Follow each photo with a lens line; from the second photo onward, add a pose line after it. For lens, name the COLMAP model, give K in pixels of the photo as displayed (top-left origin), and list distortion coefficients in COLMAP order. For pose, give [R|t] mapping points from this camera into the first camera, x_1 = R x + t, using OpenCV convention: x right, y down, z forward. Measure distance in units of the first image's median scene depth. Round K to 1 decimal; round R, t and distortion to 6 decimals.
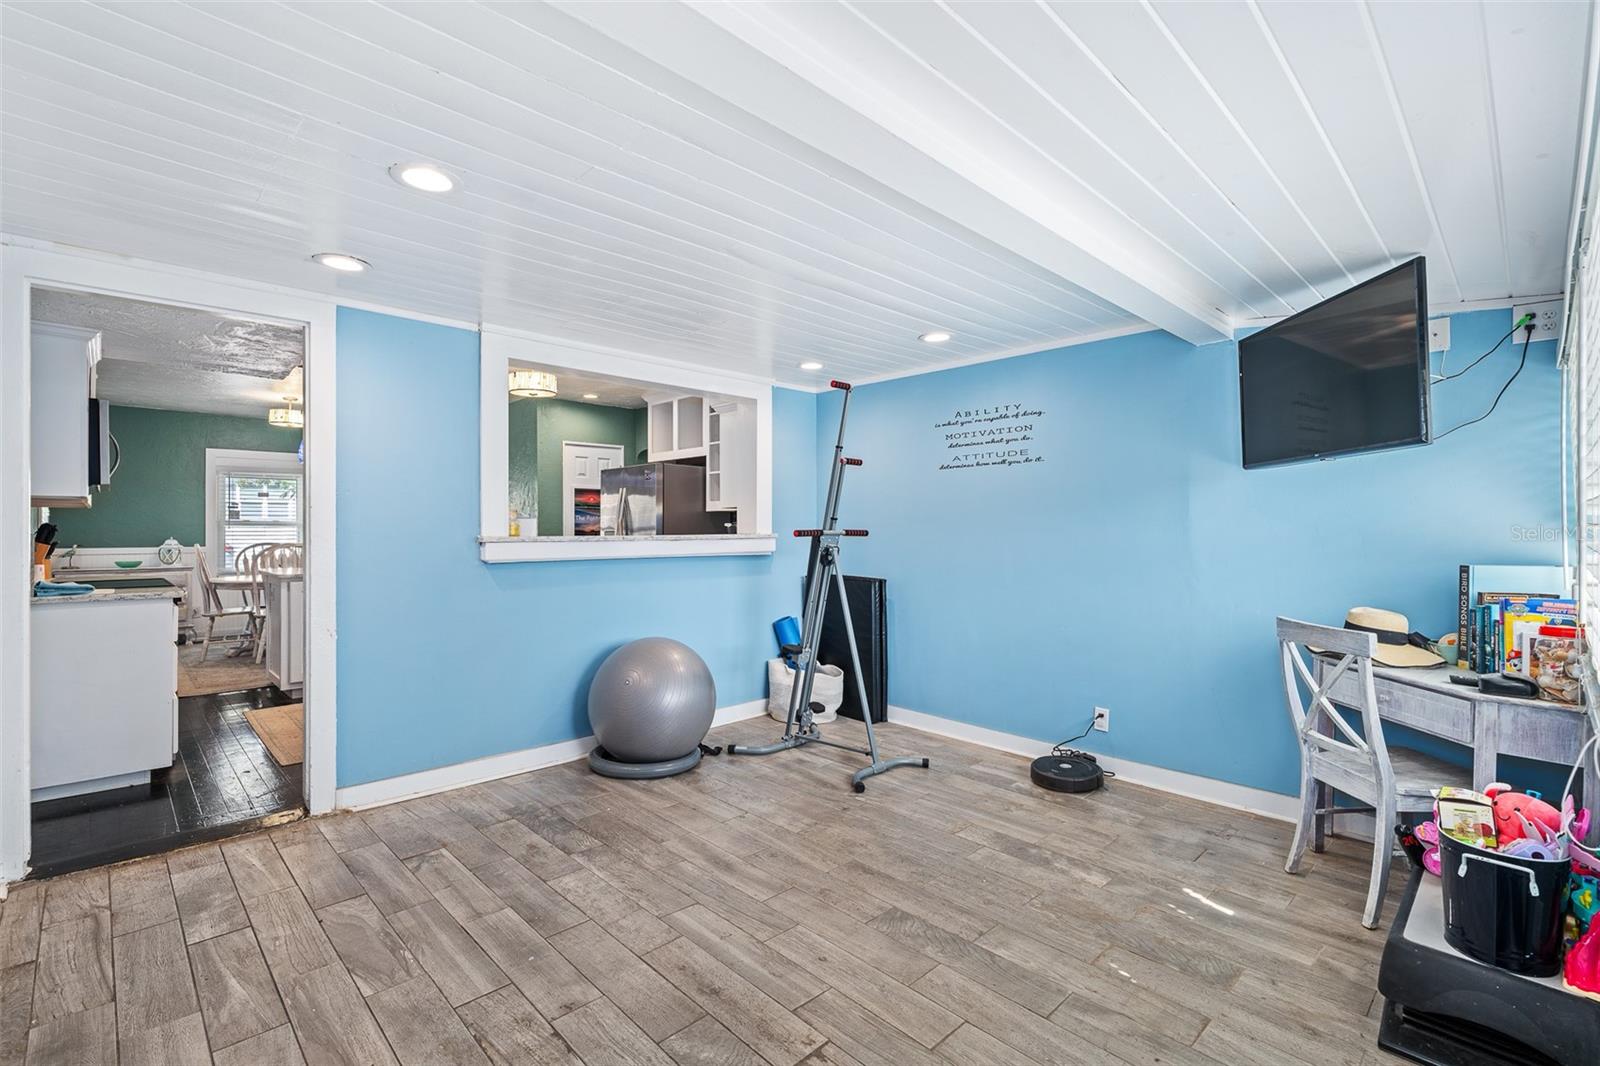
lens RADIAL K [[722.9, 0, 795.9], [0, 722.9, 529.0], [0, 0, 1]] dist [-0.004811, 0.000303]
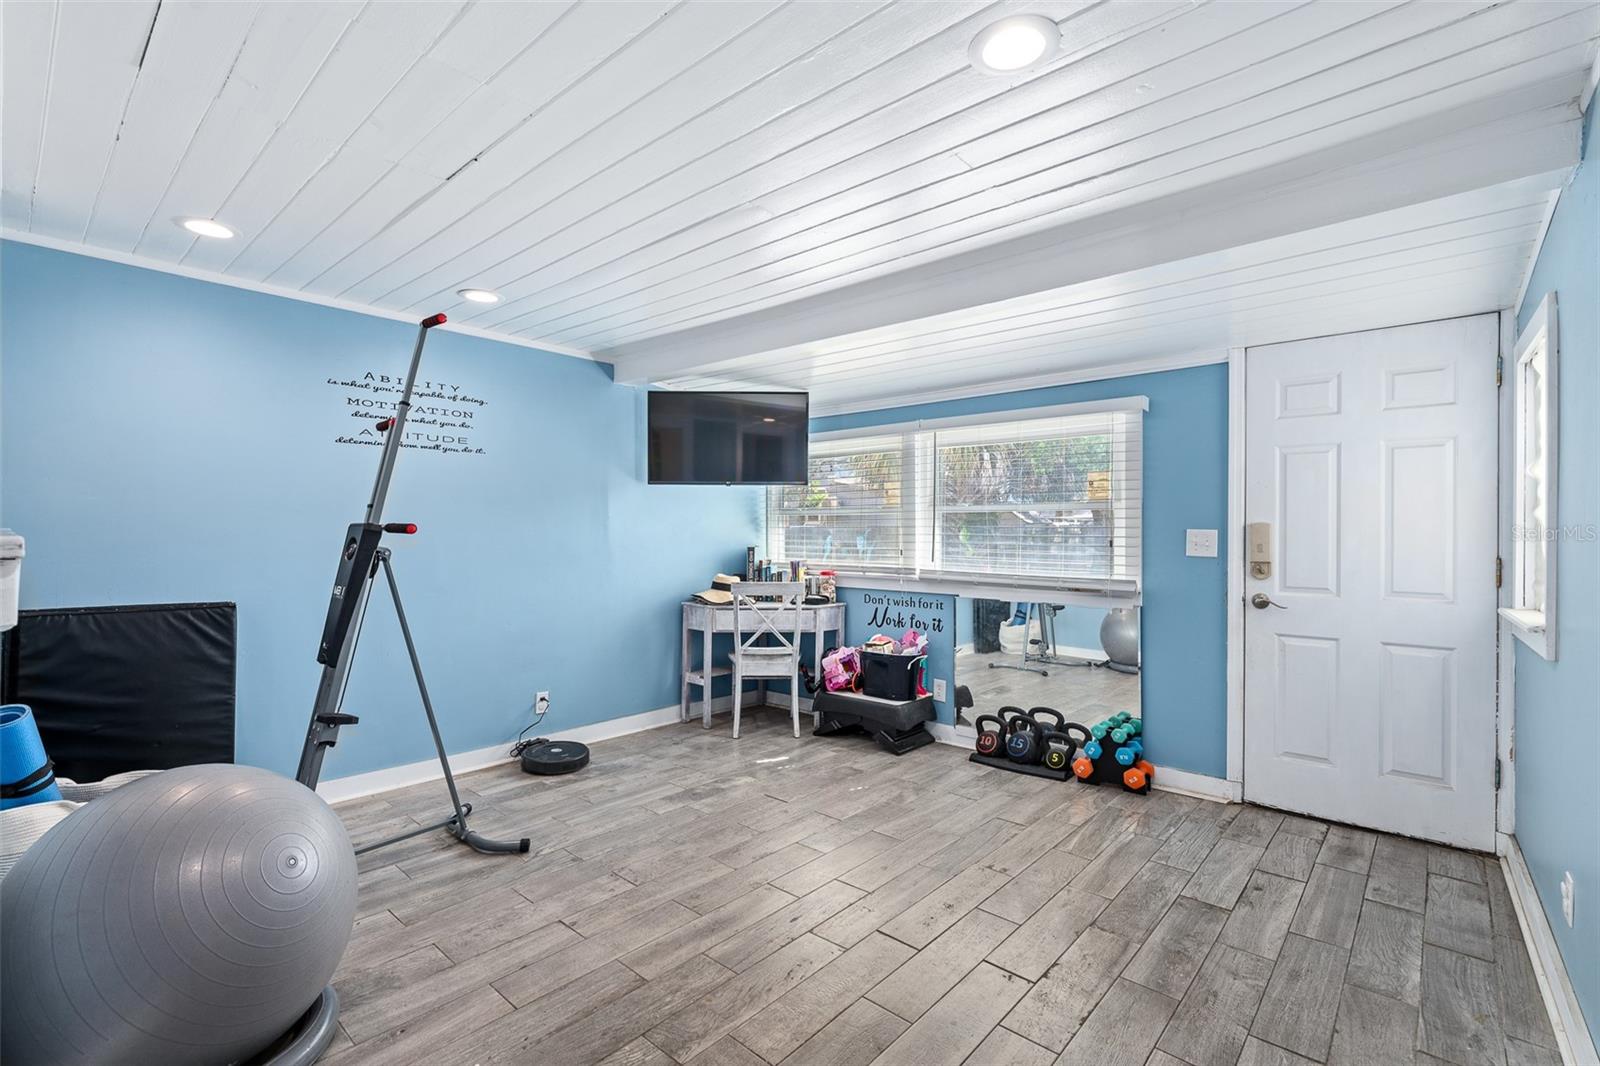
lens RADIAL K [[722.9, 0, 795.2], [0, 722.9, 535.3], [0, 0, 1]] dist [-0.004811, 0.000303]
pose [[-0.075601, -0.004012, 0.997130, -0.781199], [-0.007808, 0.999964, 0.003431, 0.008148], [-0.997108, -0.007526, -0.075629, 0.813386]]
